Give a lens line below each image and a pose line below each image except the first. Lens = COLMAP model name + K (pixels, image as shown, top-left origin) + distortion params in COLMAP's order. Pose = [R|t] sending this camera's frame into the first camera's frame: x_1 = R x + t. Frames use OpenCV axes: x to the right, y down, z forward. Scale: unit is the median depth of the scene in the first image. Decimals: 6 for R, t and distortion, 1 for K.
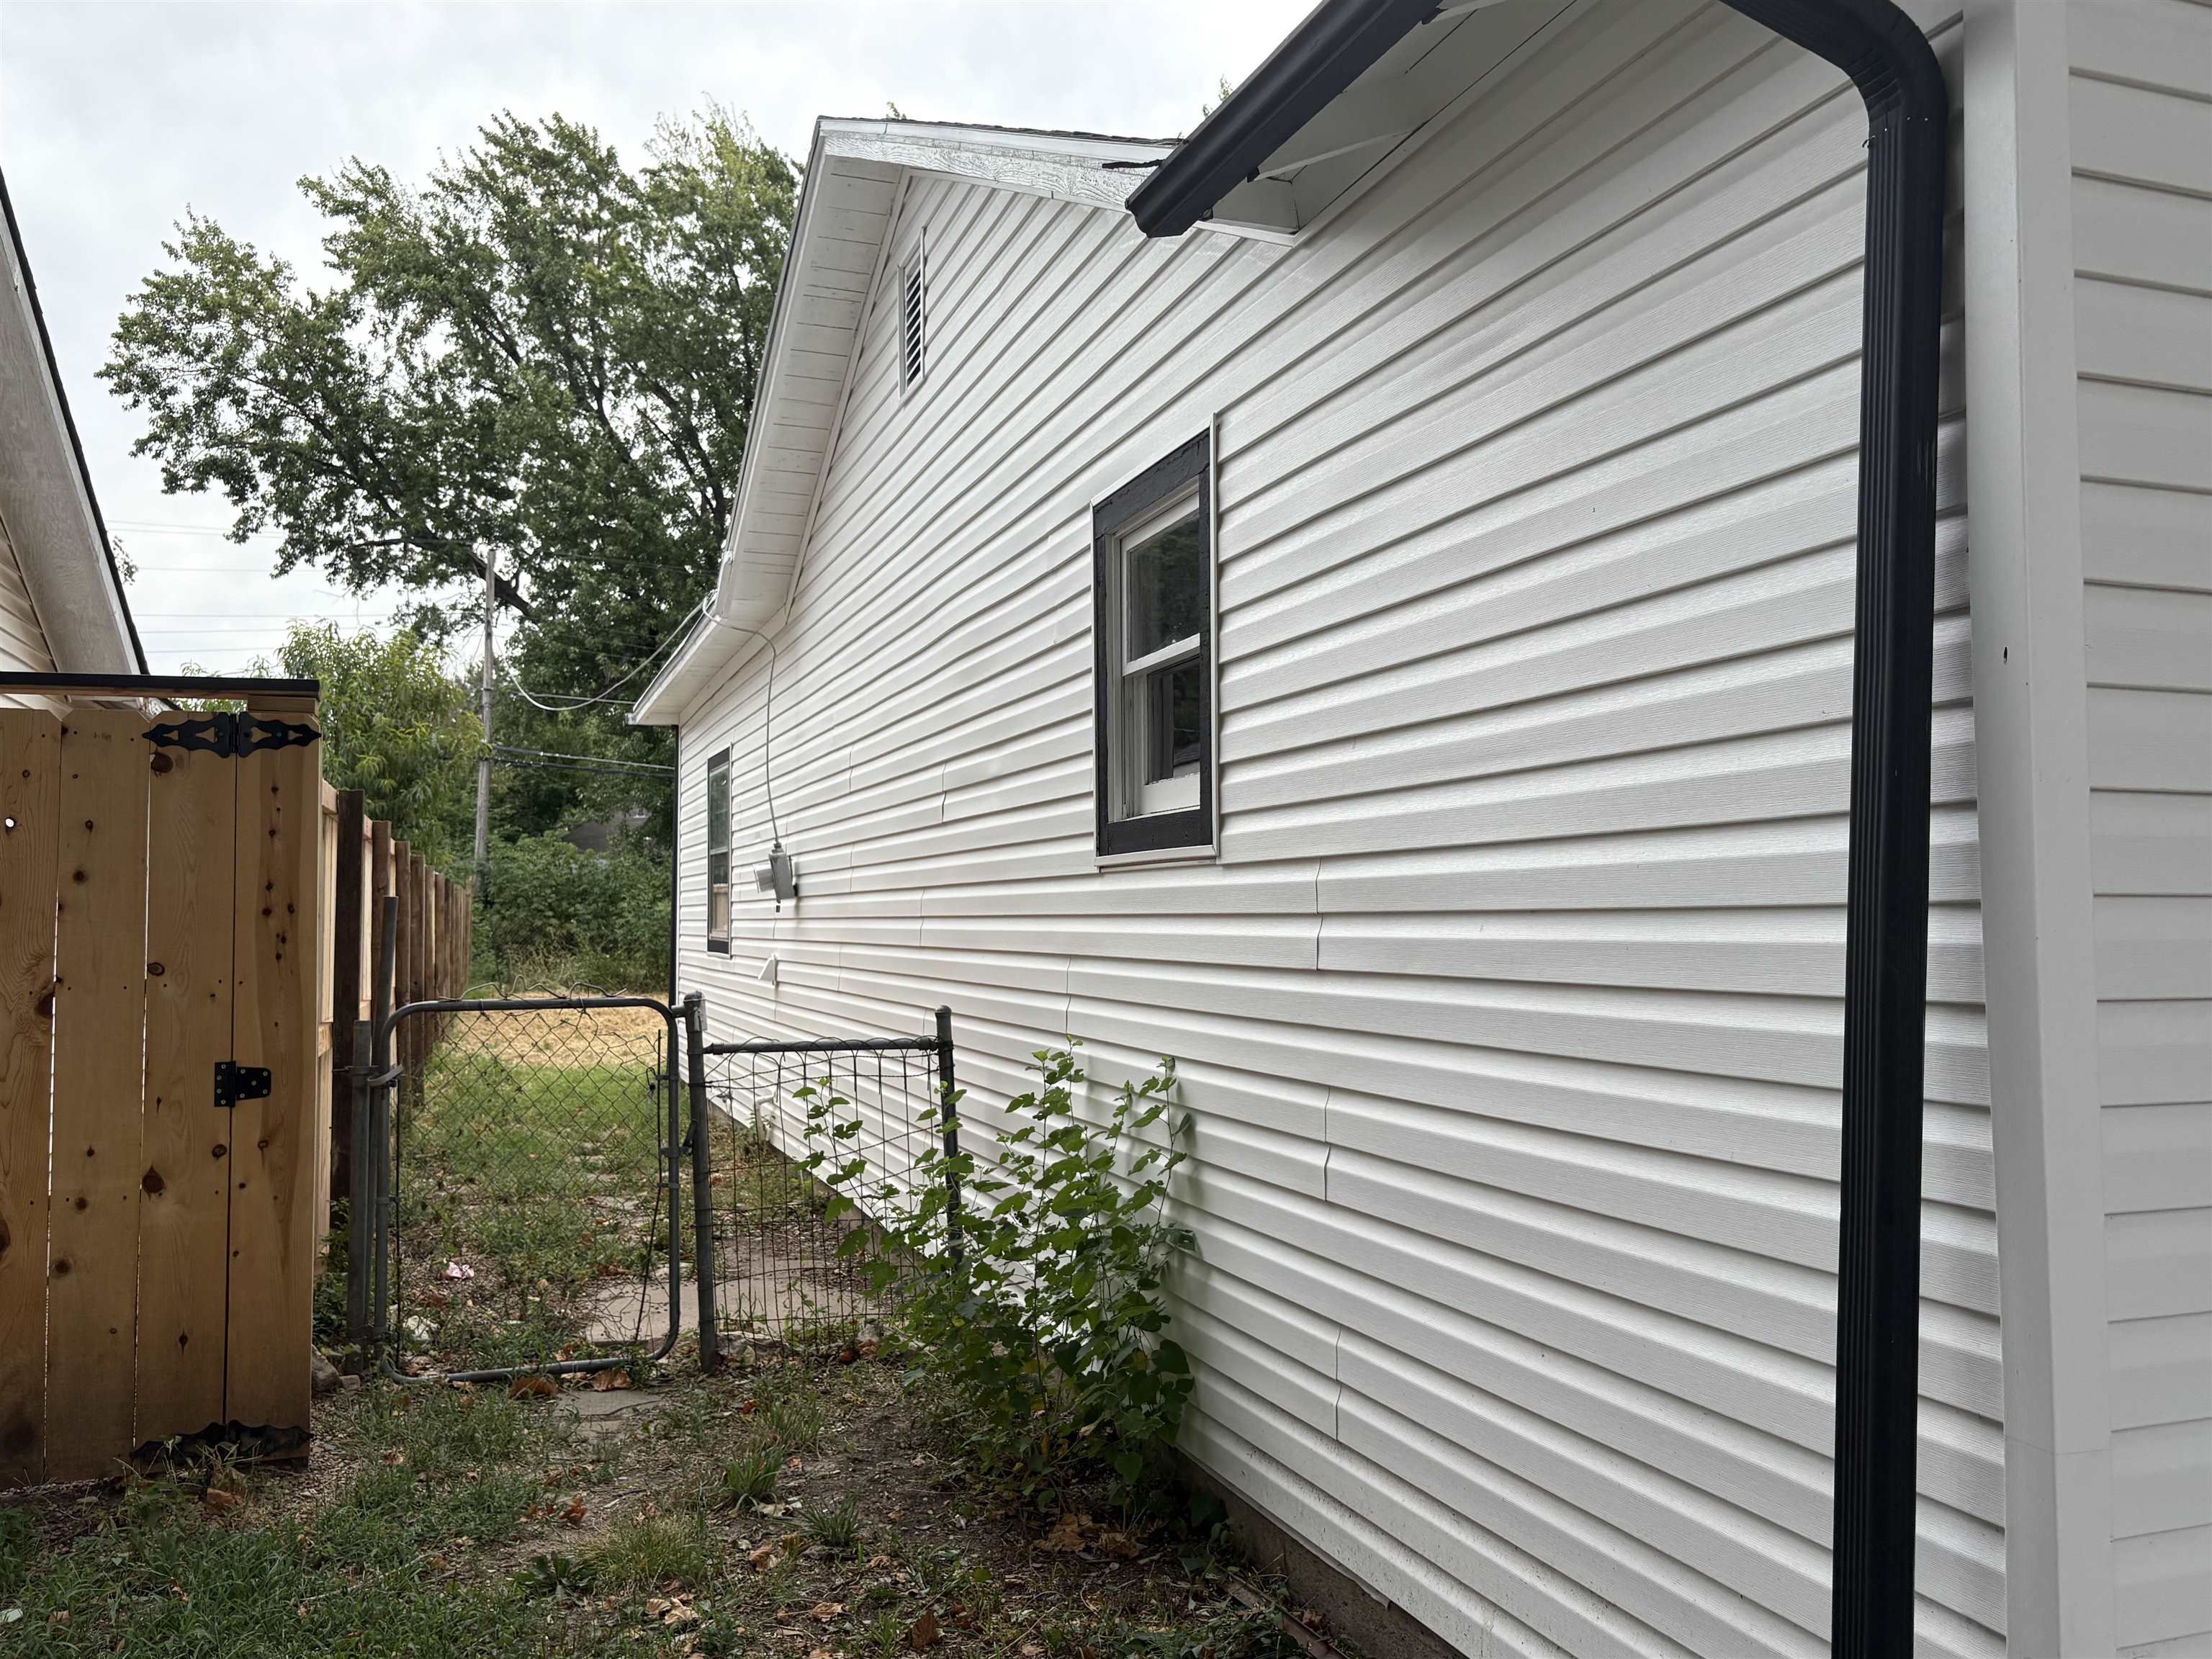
lens RADIAL K [[1808.7, 0, 1106.0], [0, 1808.7, 829.5], [0, 0, 1]] dist [0.002206, 0.006588]
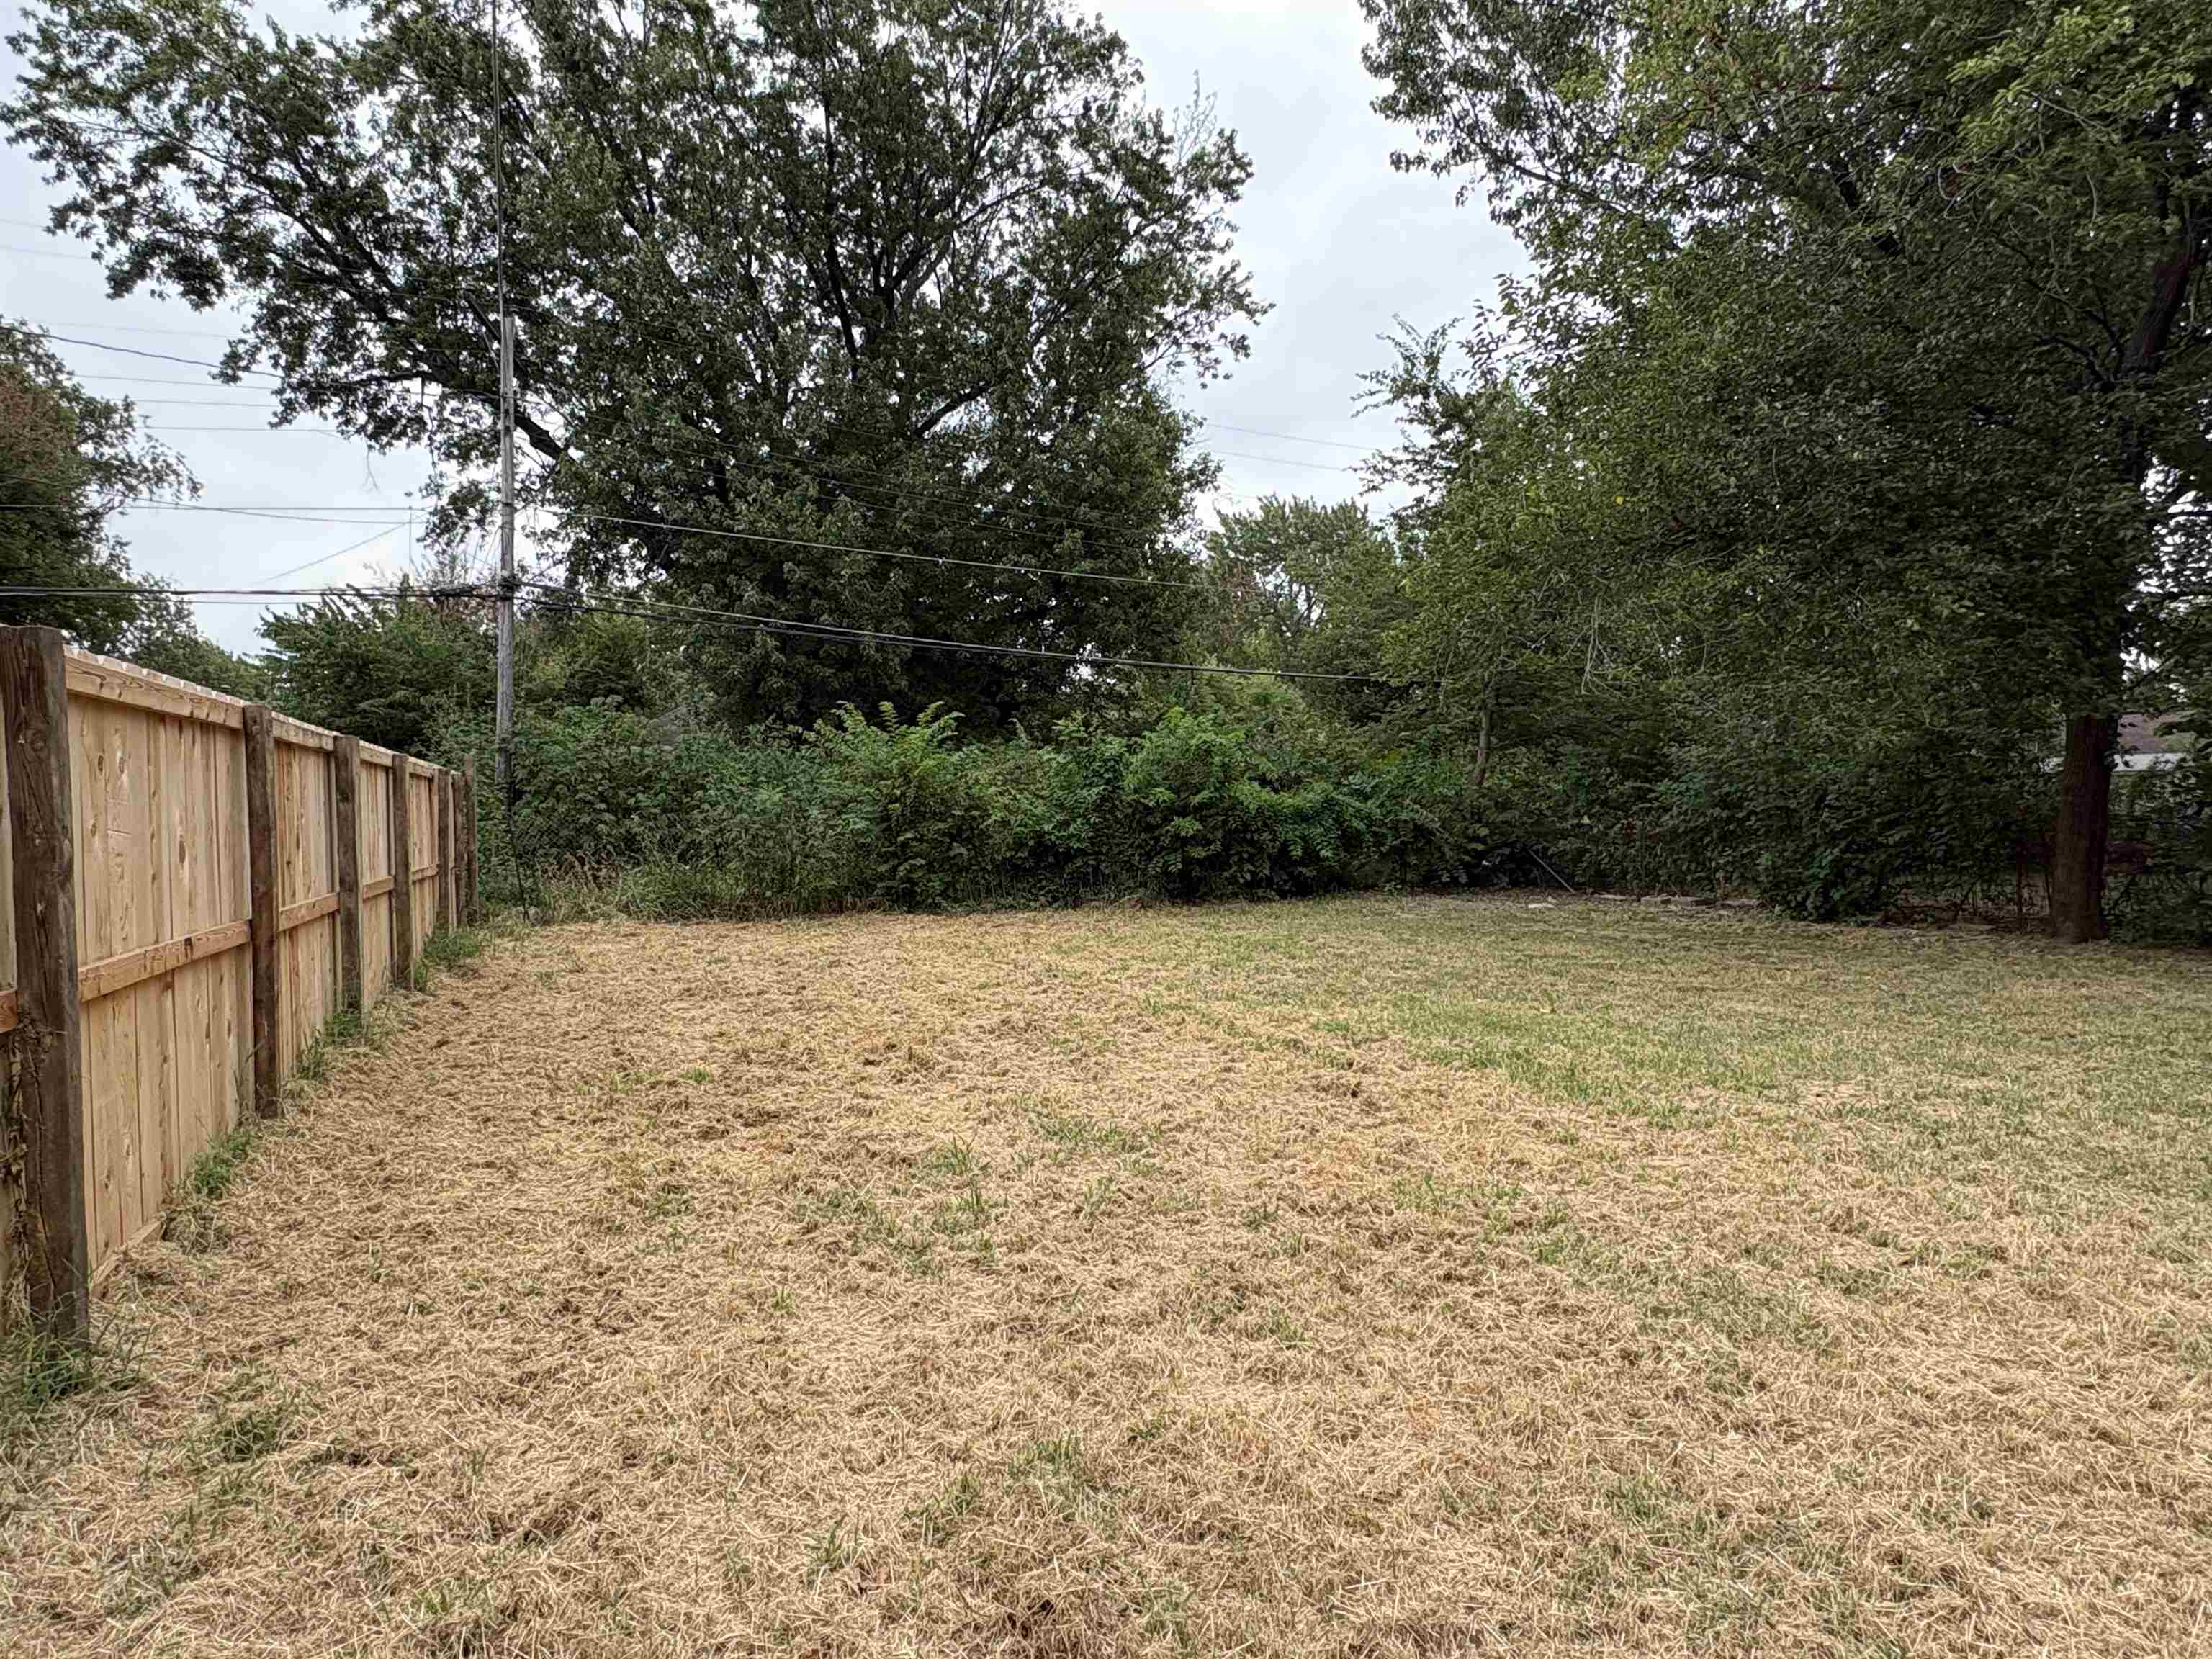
lens RADIAL K [[1258.8, 0, 1106.0], [0, 1258.8, 829.5], [0, 0, 1]] dist [-0.002298, -0.002909]
pose [[0.997191, -0.007642, 0.074515, -0.117941], [0.002789, 0.997880, 0.065015, 0.019344], [-0.074854, -0.064624, 0.995098, 0.397391]]
